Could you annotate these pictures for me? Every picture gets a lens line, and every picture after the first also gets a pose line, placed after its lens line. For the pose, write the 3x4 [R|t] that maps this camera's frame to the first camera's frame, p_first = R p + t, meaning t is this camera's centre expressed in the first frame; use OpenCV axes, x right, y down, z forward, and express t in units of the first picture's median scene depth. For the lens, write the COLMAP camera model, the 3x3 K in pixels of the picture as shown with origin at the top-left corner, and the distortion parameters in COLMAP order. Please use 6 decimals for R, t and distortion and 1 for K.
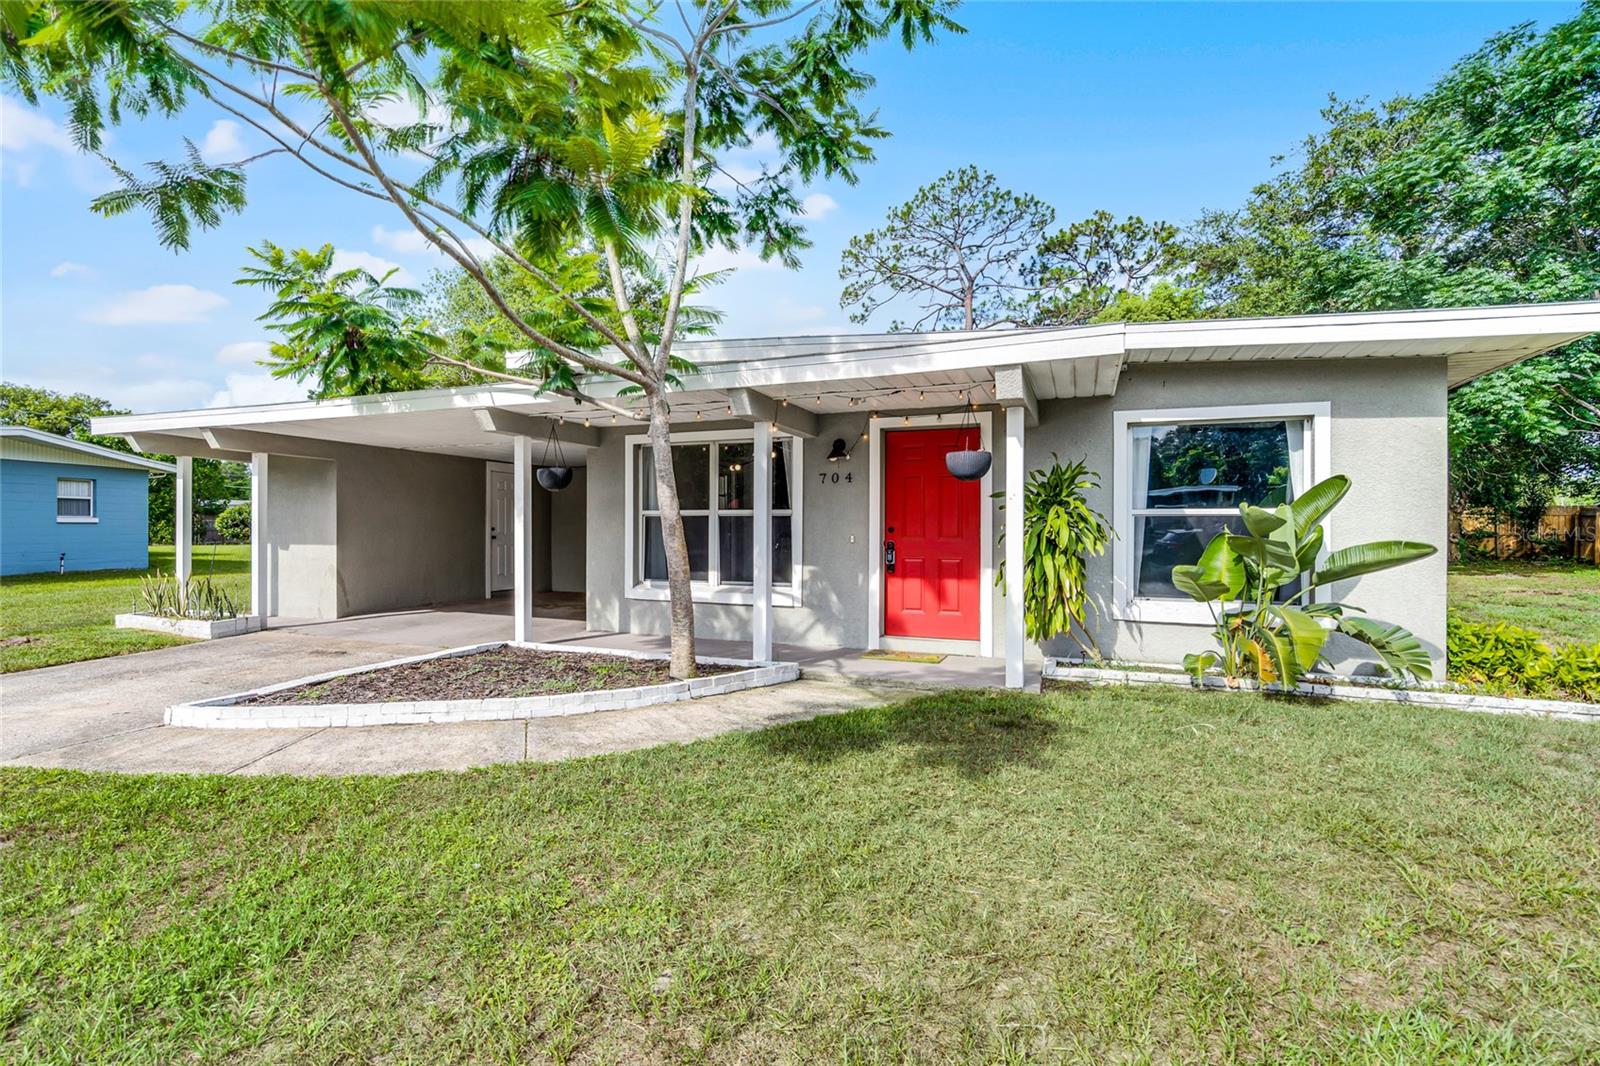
lens RADIAL K [[747.6, 0, 808.6], [0, 747.6, 536.2], [0, 0, 1]] dist [-0.003556, 0.000018]
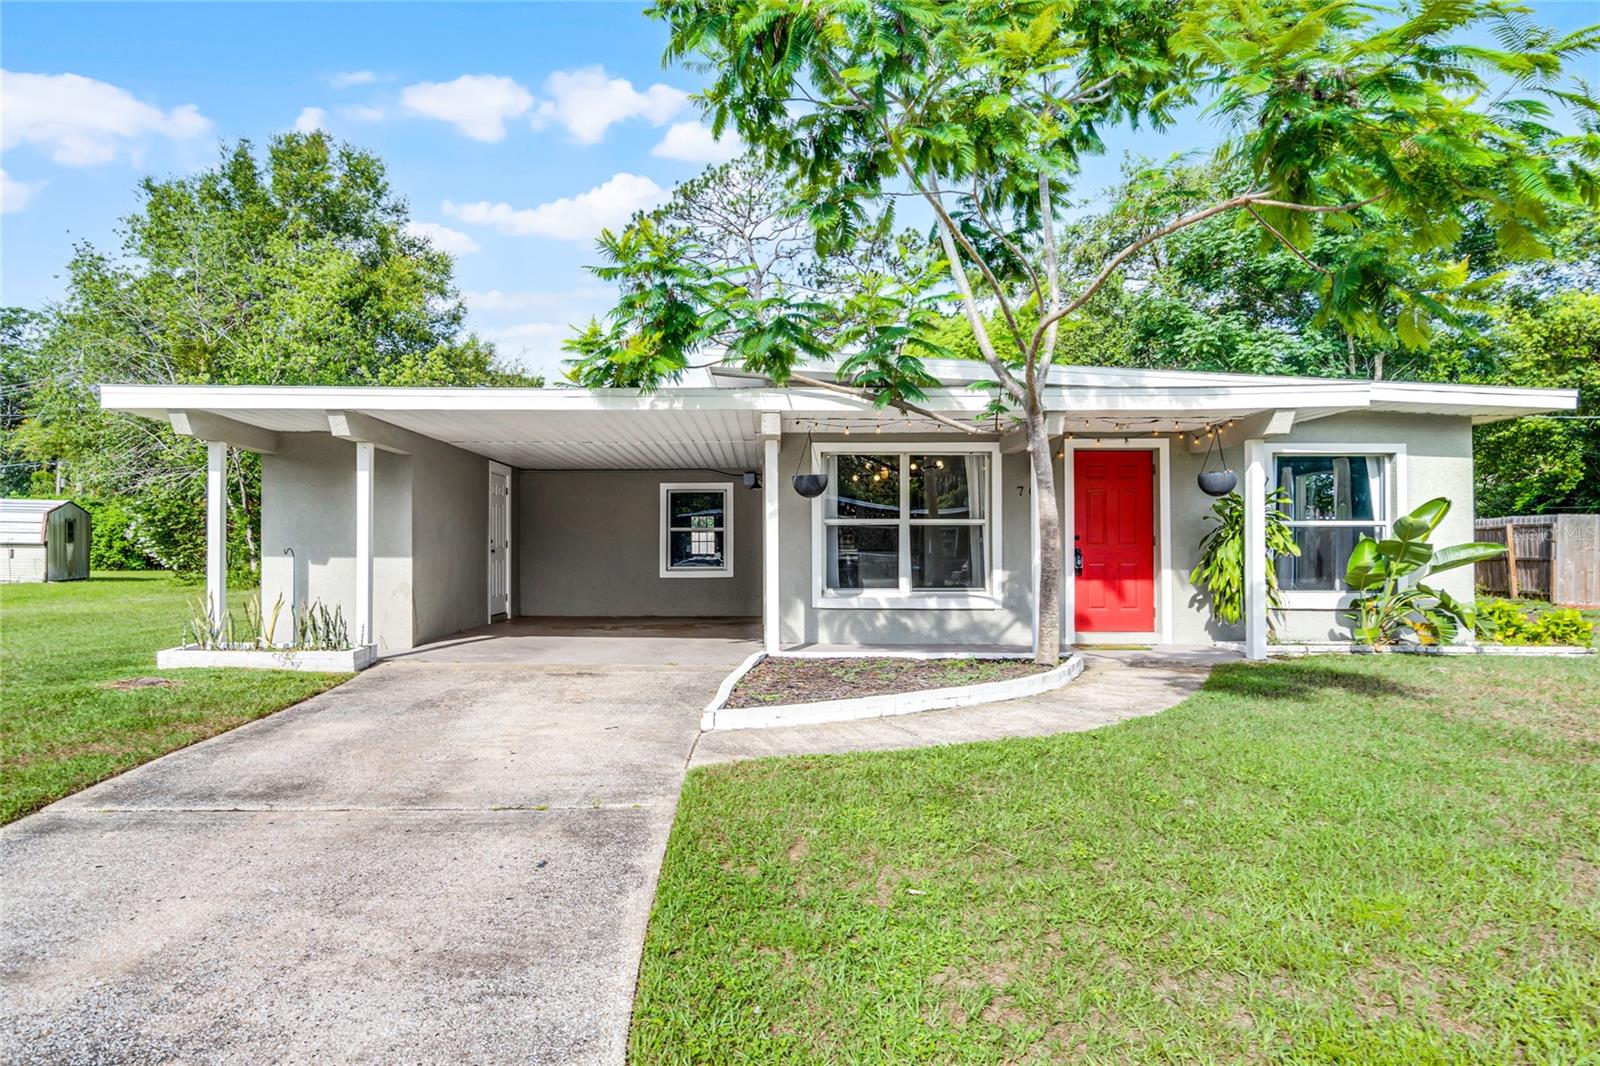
lens RADIAL K [[873.9, 0, 799.4], [0, 873.9, 565.4], [0, 0, 1]] dist [0.015456, 0.000376]
pose [[0.924341, -0.009094, 0.381459, -0.773726], [0.005919, 0.999937, 0.009495, 0.017868], [-0.381521, -0.006519, 0.924337, -0.066002]]
